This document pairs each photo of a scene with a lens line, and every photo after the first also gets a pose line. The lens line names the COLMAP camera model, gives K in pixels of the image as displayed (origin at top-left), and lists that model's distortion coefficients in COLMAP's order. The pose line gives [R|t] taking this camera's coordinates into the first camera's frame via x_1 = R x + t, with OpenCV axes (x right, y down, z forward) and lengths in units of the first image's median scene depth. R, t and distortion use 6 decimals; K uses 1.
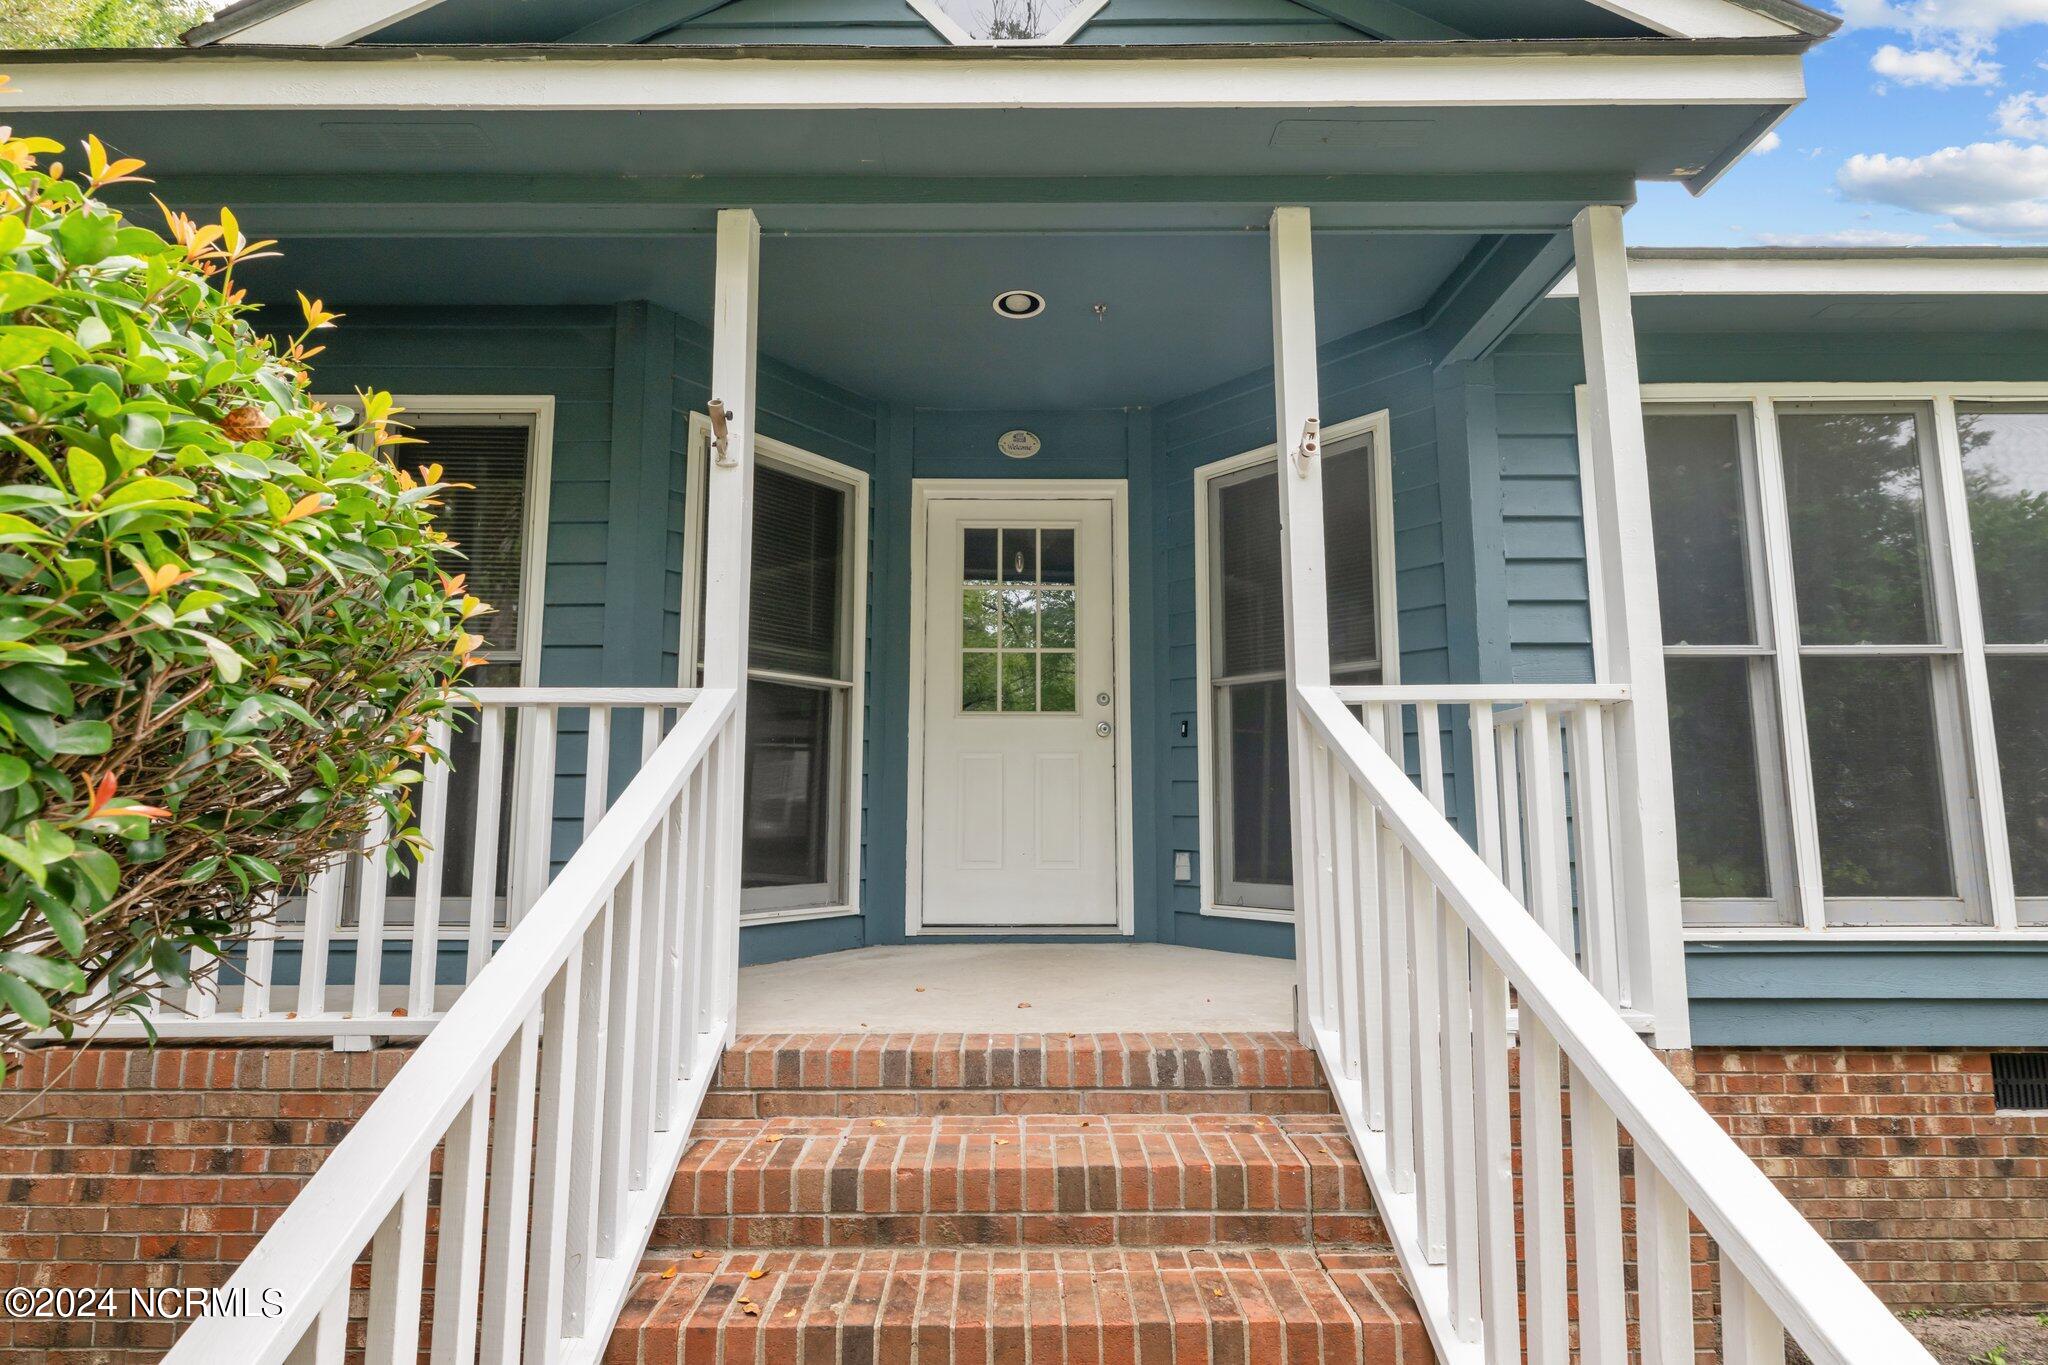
lens RADIAL K [[1060.7, 0, 1024.0], [0, 1060.7, 682.5], [0, 0, 1]] dist [-0.000526, -0.000741]
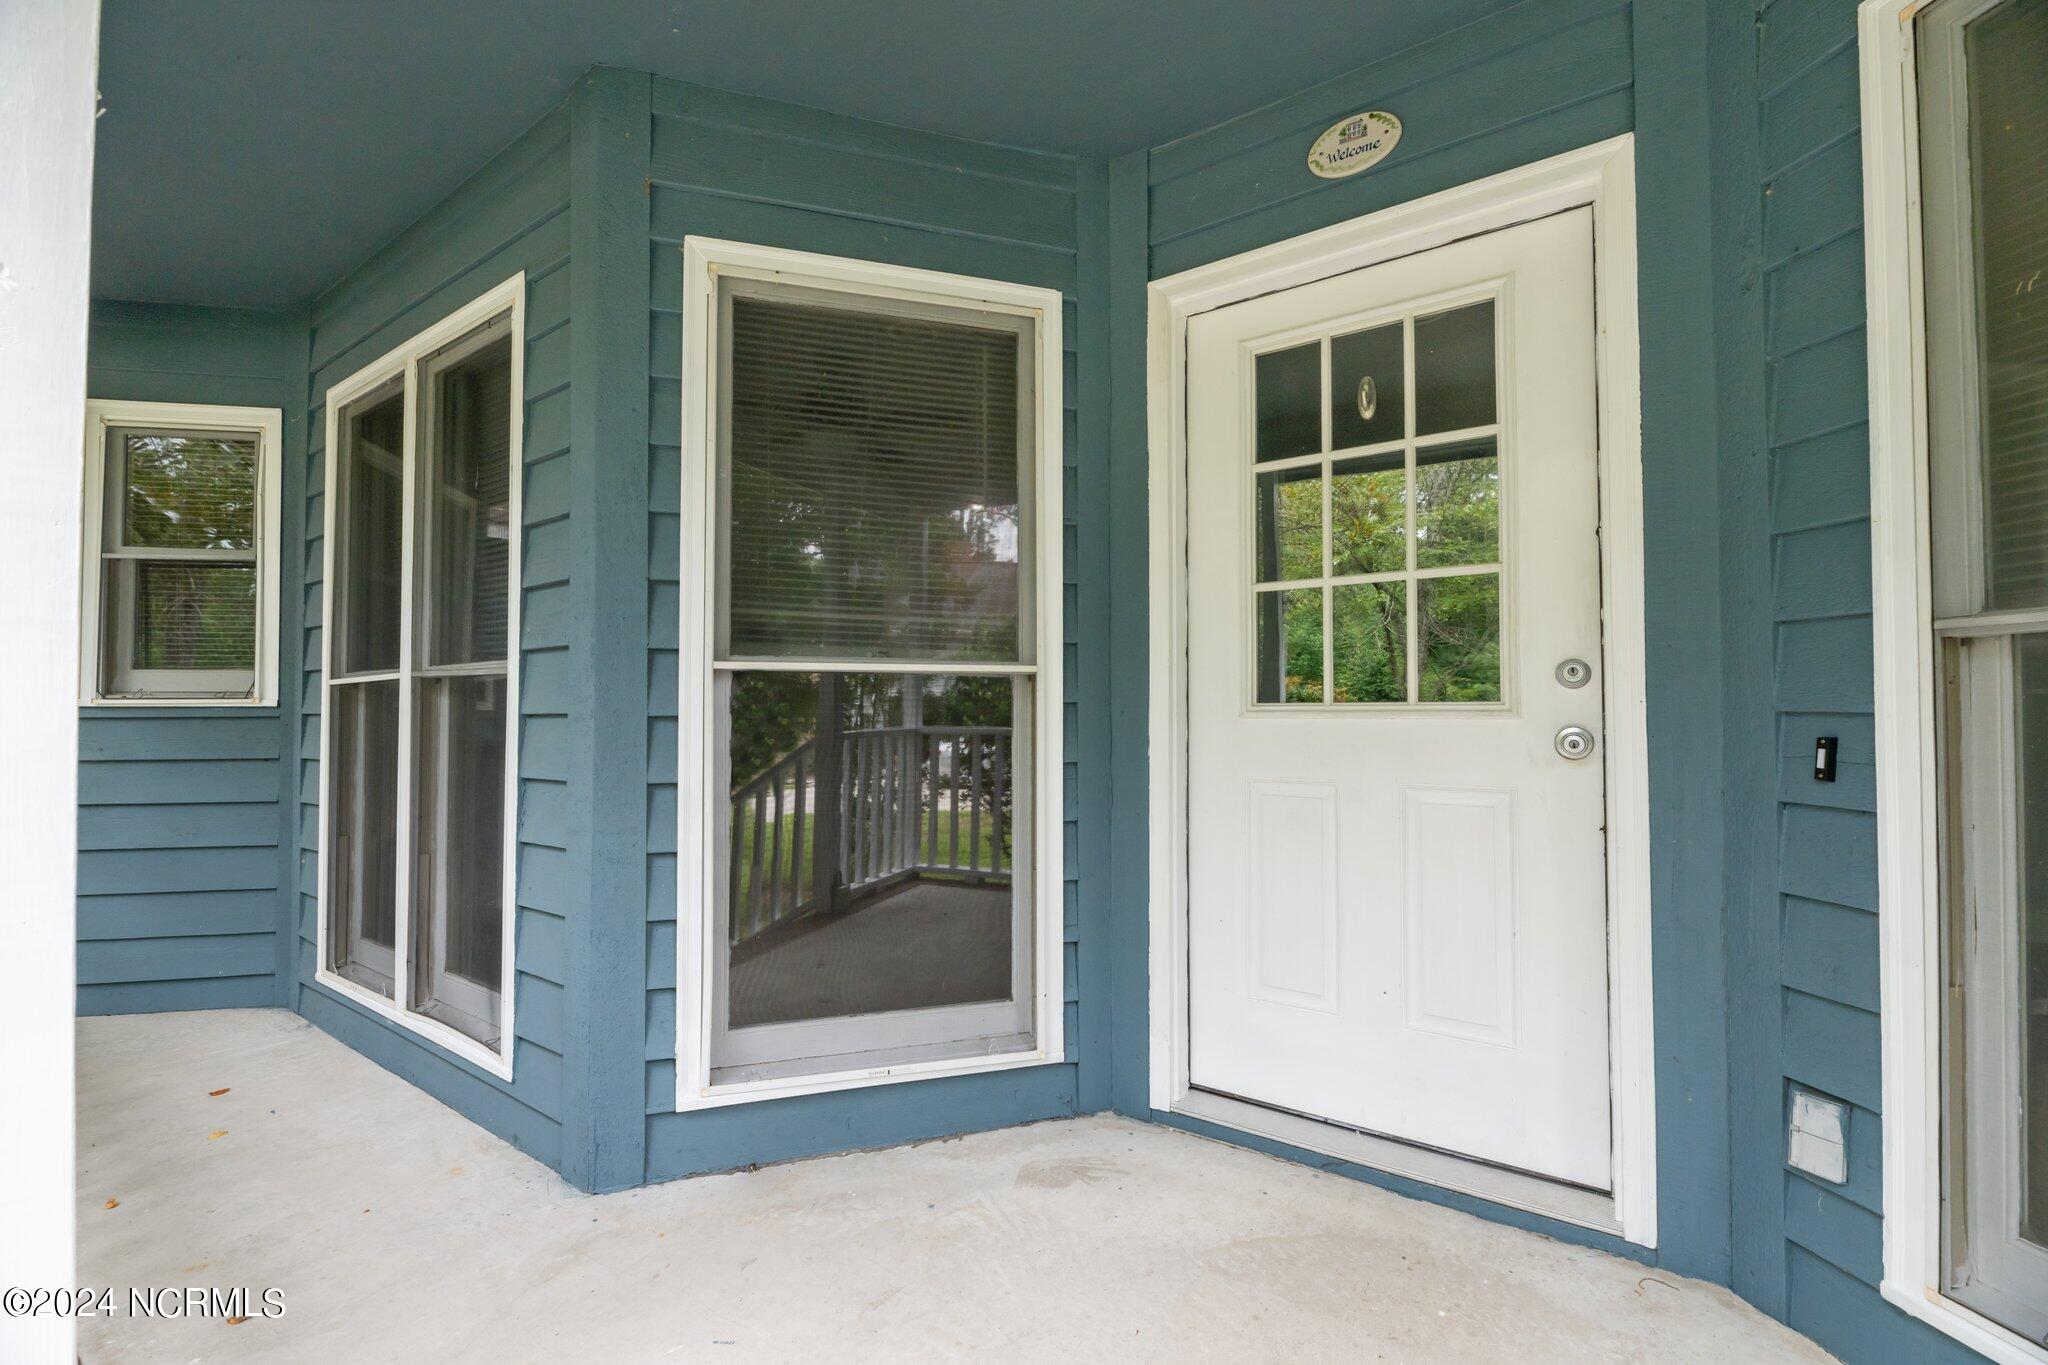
lens RADIAL K [[828.5, 0, 1020.5], [0, 828.5, 679.7], [0, 0, 1]] dist [-0.003088, -0.000688]
pose [[0.816315, -0.014996, -0.577412, 0.088001], [0.081593, 0.992633, 0.089572, -0.032301], [0.571814, -0.120232, 0.811525, 0.603987]]
